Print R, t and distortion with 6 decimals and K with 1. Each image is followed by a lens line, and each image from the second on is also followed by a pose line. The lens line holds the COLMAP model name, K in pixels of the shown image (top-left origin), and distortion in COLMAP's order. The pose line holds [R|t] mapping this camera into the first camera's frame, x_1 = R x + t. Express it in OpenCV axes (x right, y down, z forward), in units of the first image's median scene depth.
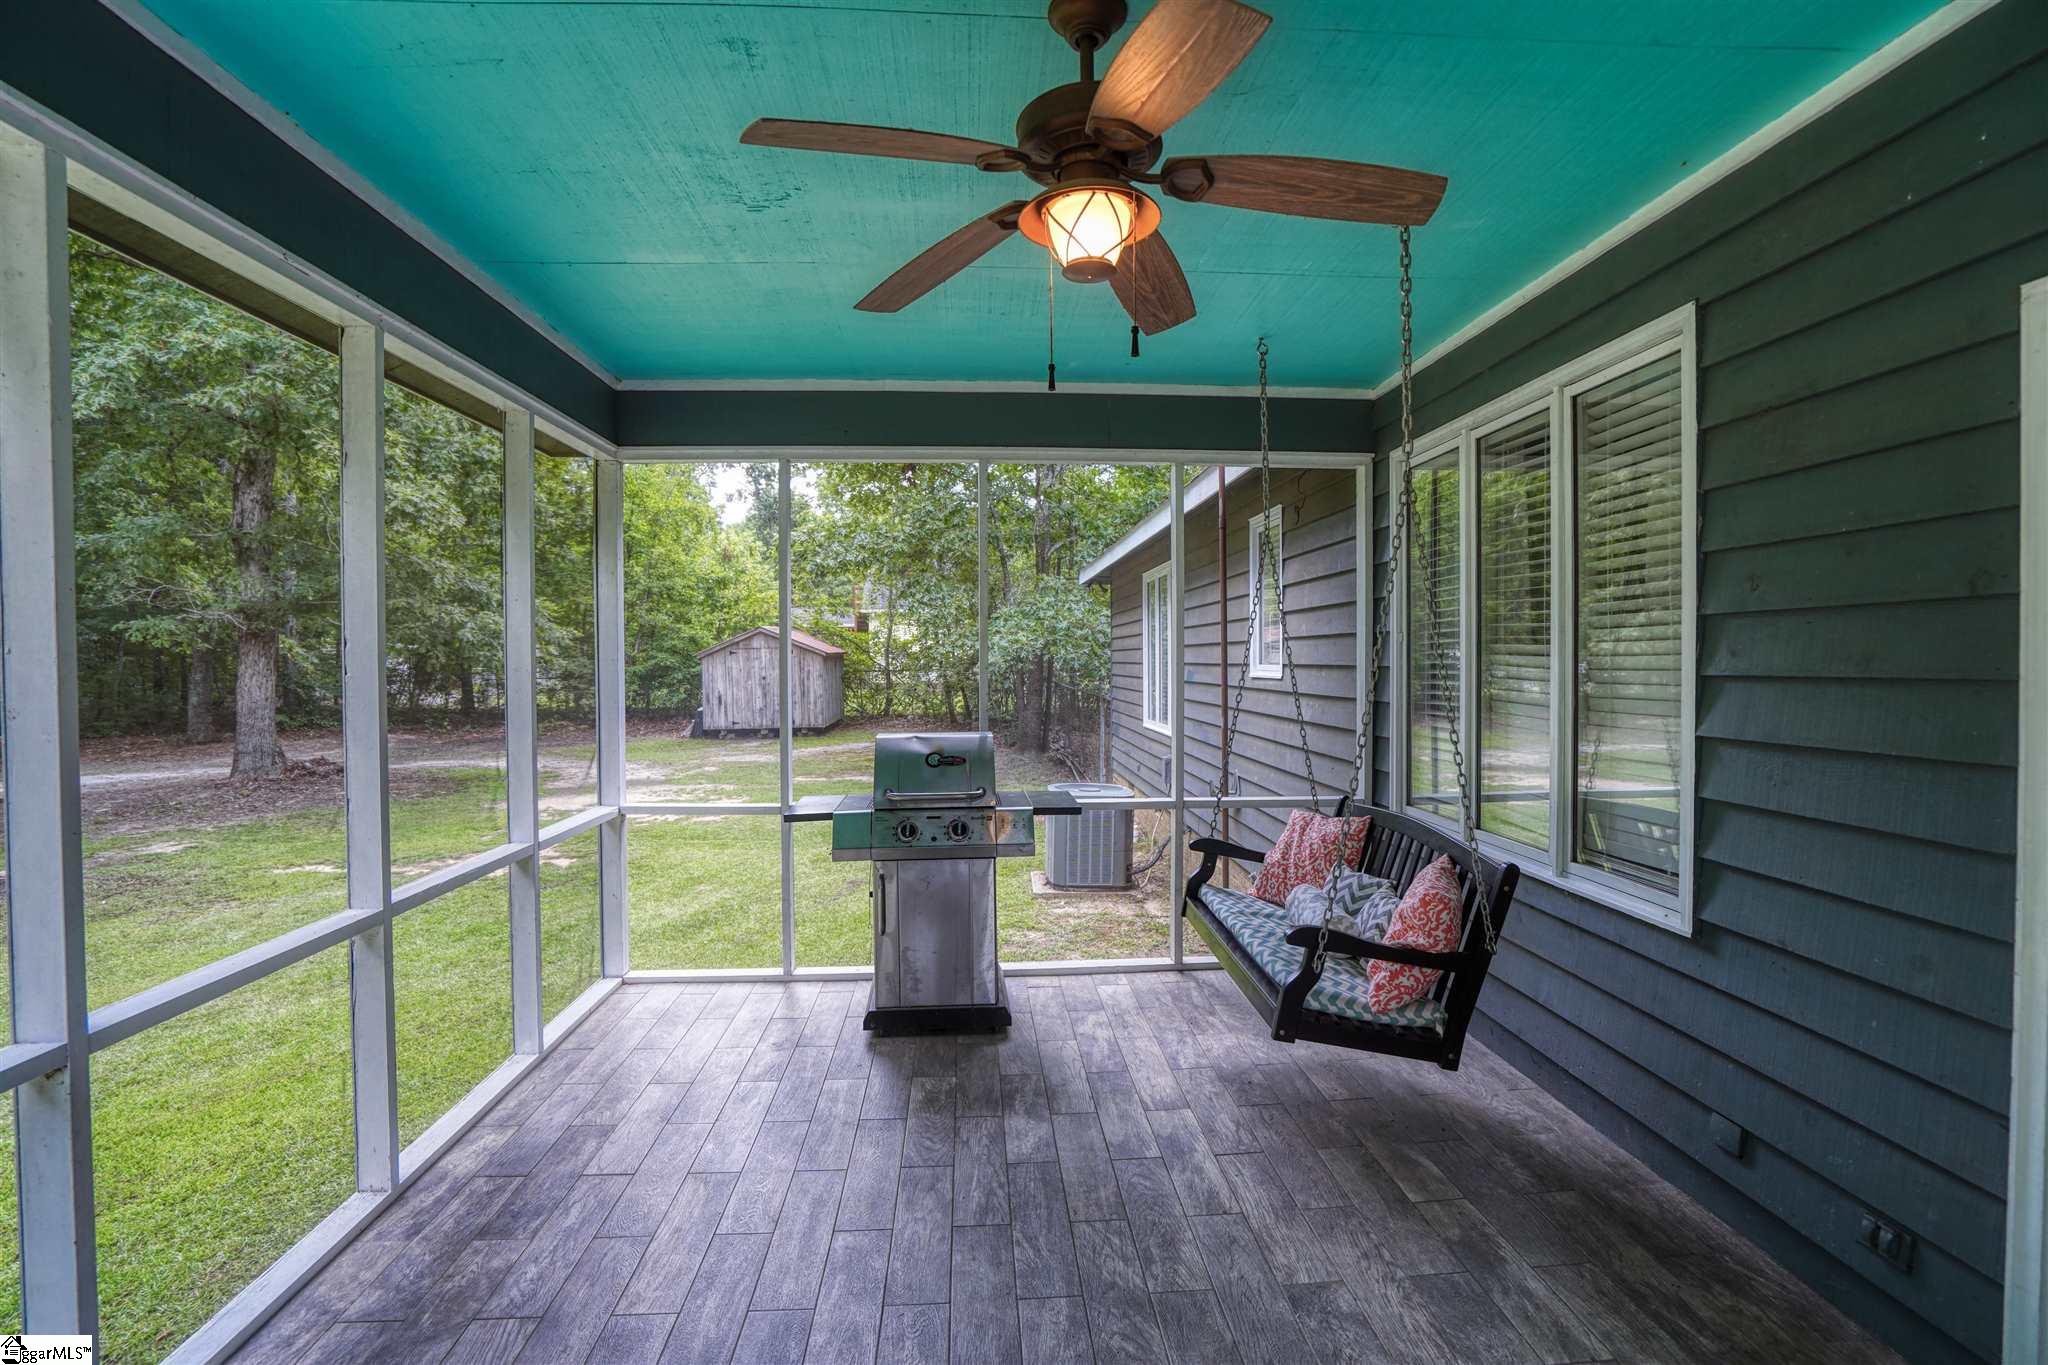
lens RADIAL K [[964.3, 0, 1023.6], [0, 964.3, 679.2], [0, 0, 1]] dist [-0.057410, 0.023511]
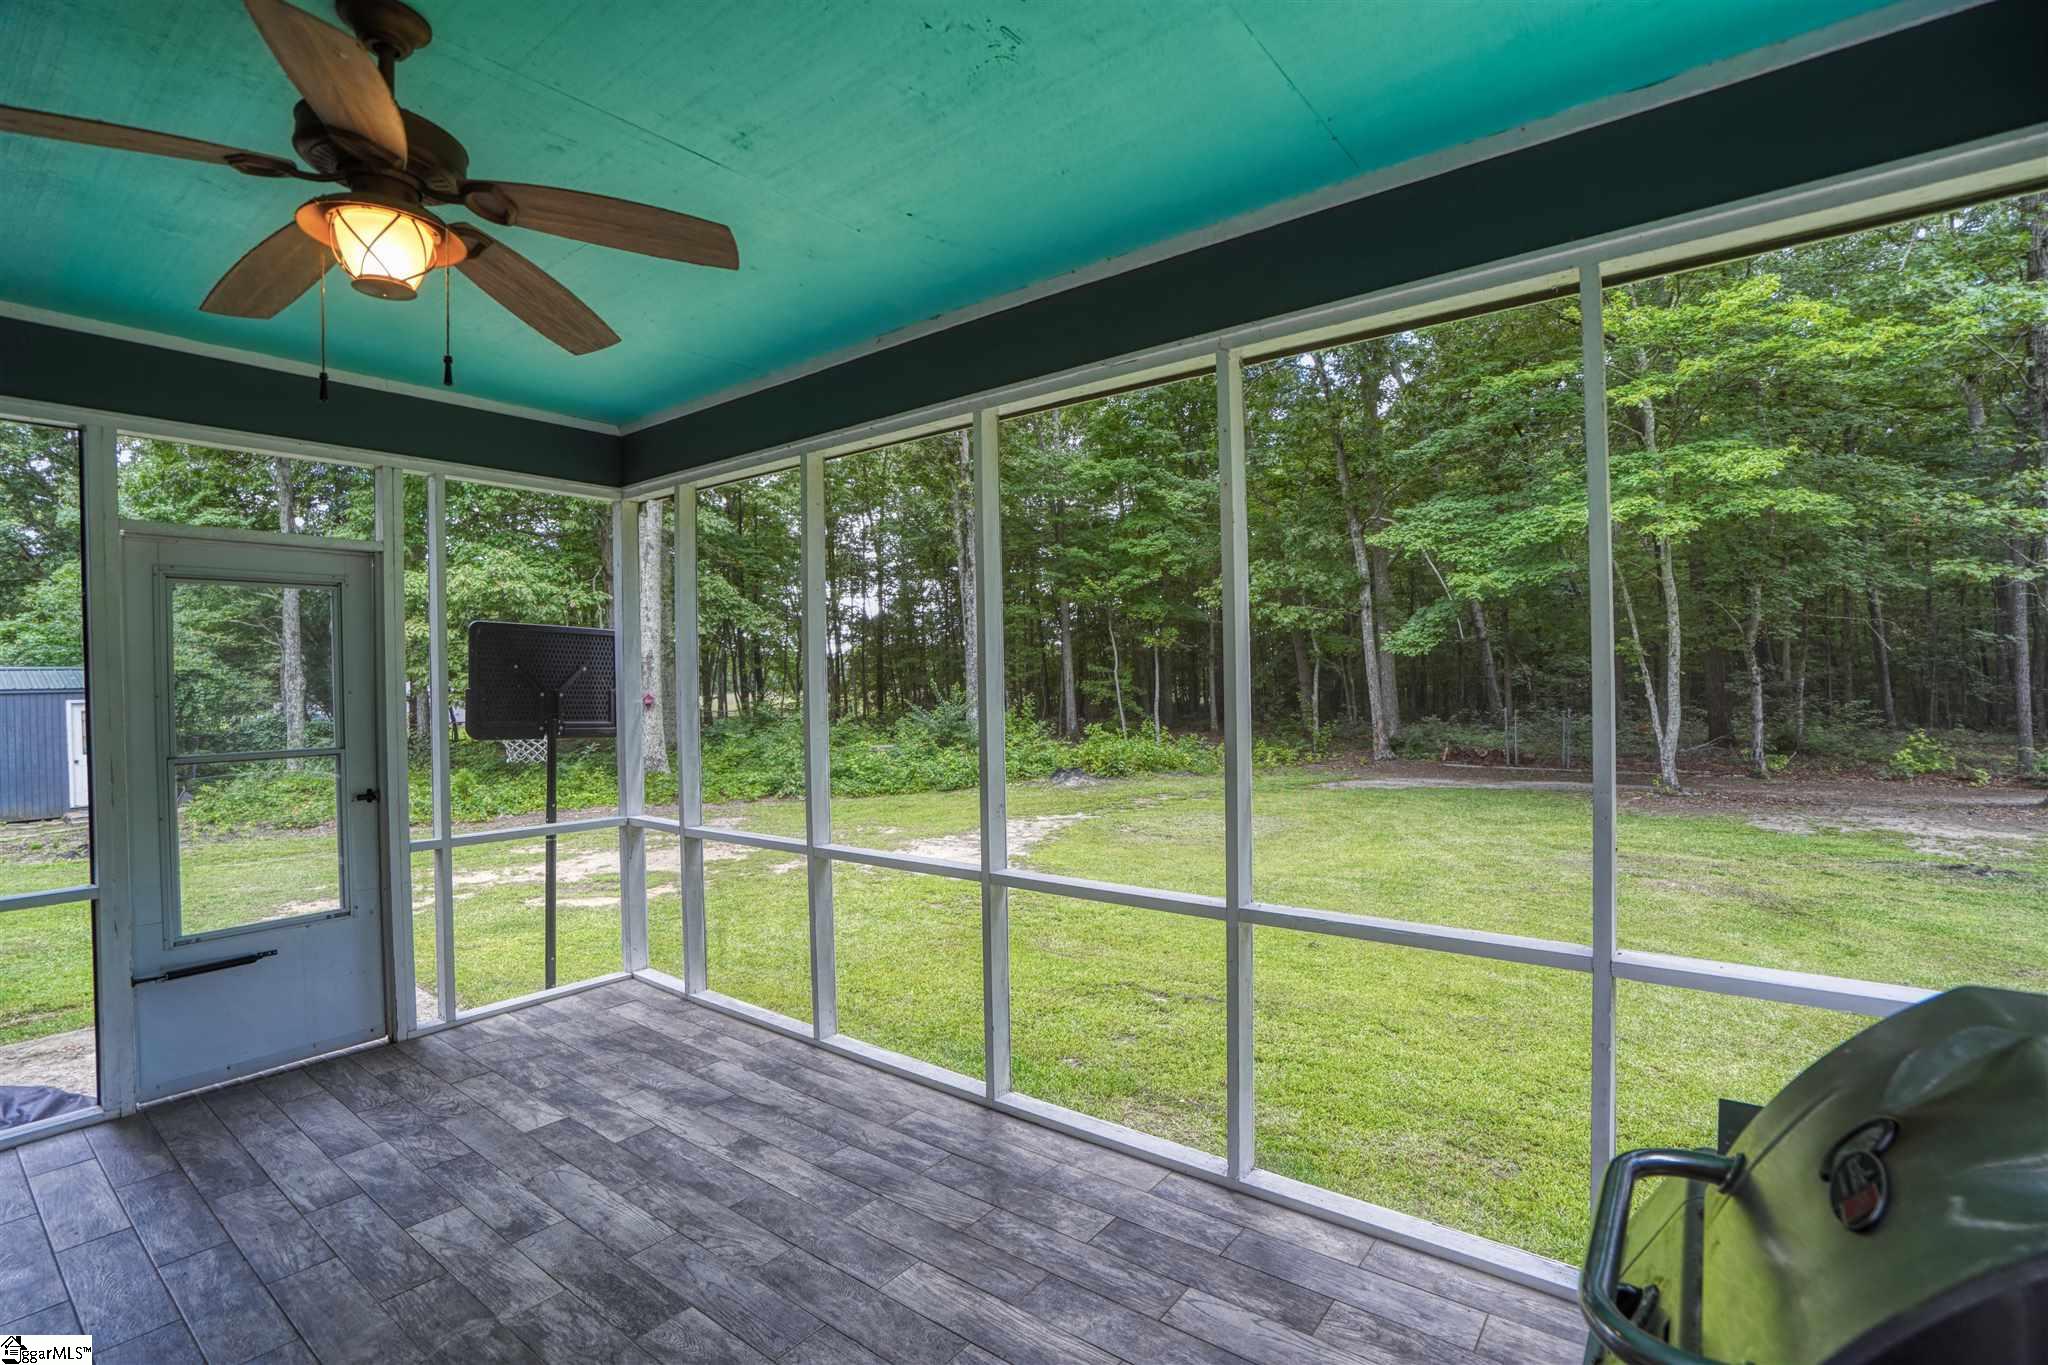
lens RADIAL K [[964.3, 0, 1023.6], [0, 964.3, 679.2], [0, 0, 1]] dist [-0.057410, 0.023511]
pose [[-0.663663, 0.012452, -0.747928, 0.263839], [0.000008, 0.999862, 0.016639, -0.025258], [0.748032, 0.011037, -0.663571, 1.558485]]
